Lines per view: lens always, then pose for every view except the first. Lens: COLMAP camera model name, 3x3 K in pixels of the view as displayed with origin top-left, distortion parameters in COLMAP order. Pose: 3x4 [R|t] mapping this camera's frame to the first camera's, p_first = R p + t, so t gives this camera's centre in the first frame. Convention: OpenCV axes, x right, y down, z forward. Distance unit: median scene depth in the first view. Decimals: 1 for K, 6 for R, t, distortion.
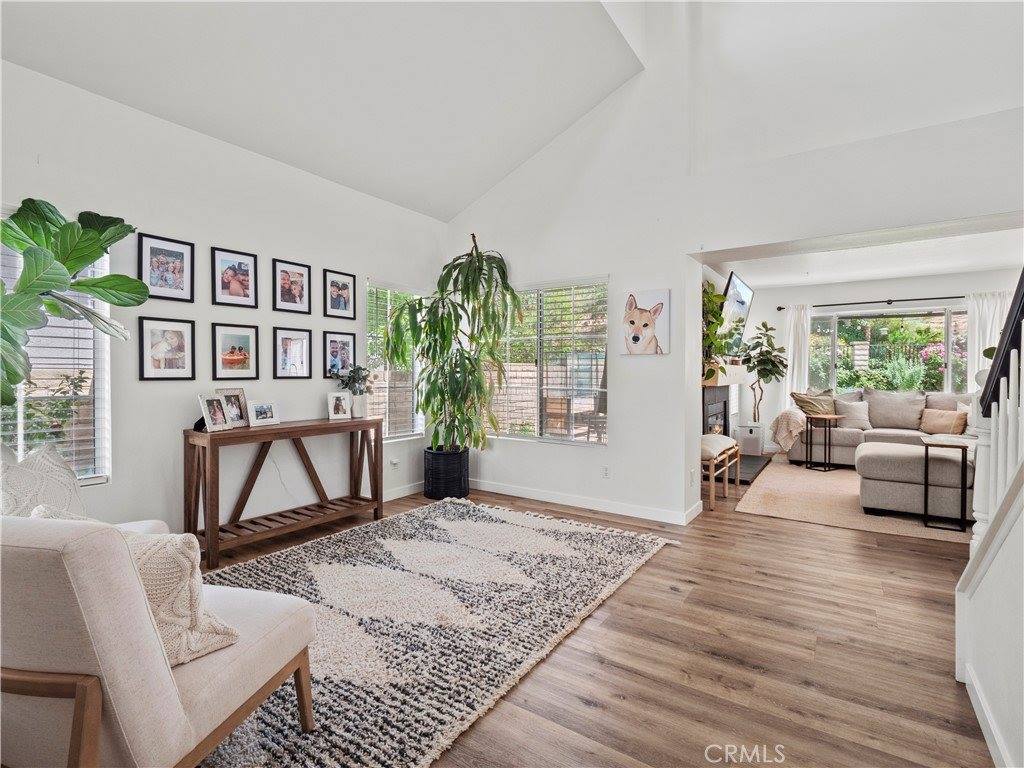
lens RADIAL K [[504.0, 0, 511.4], [0, 504.0, 375.3], [0, 0, 1]] dist [-0.013543, -0.003021]
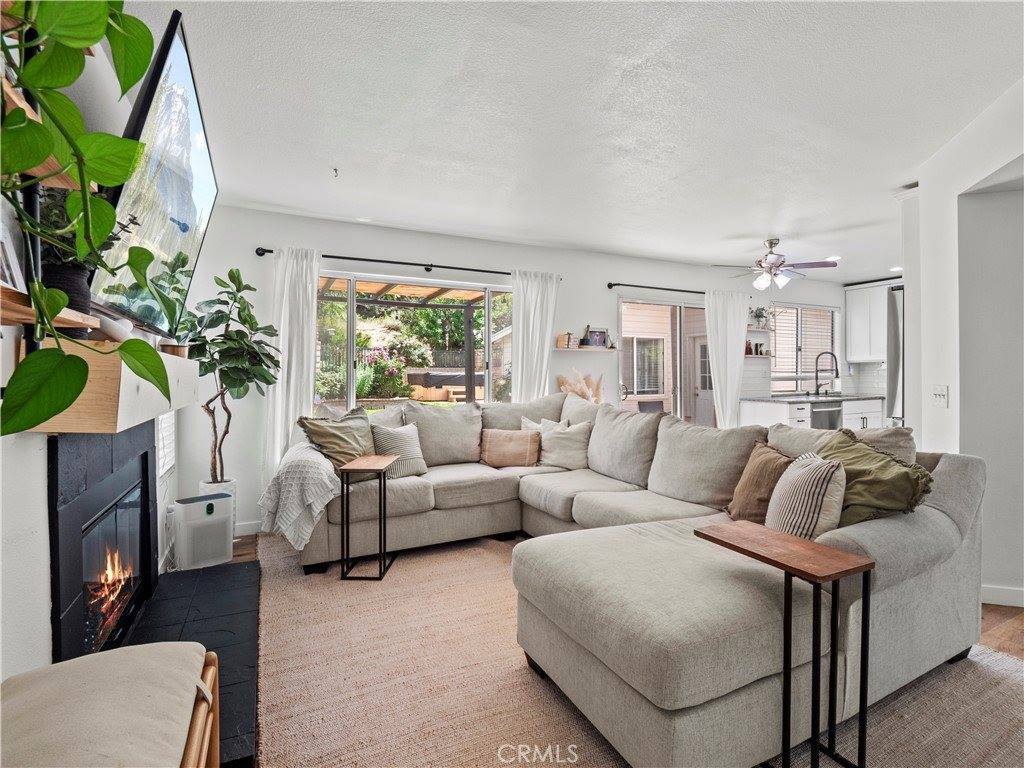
lens RADIAL K [[504.0, 0, 510.9], [0, 504.0, 375.5], [0, 0, 1]] dist [-0.013543, -0.003021]
pose [[0.498641, -0.003484, 0.866802, 0.224570], [0.010131, 0.999947, -0.001810, -0.002942], [-0.866749, 0.009684, 0.498650, 0.542434]]
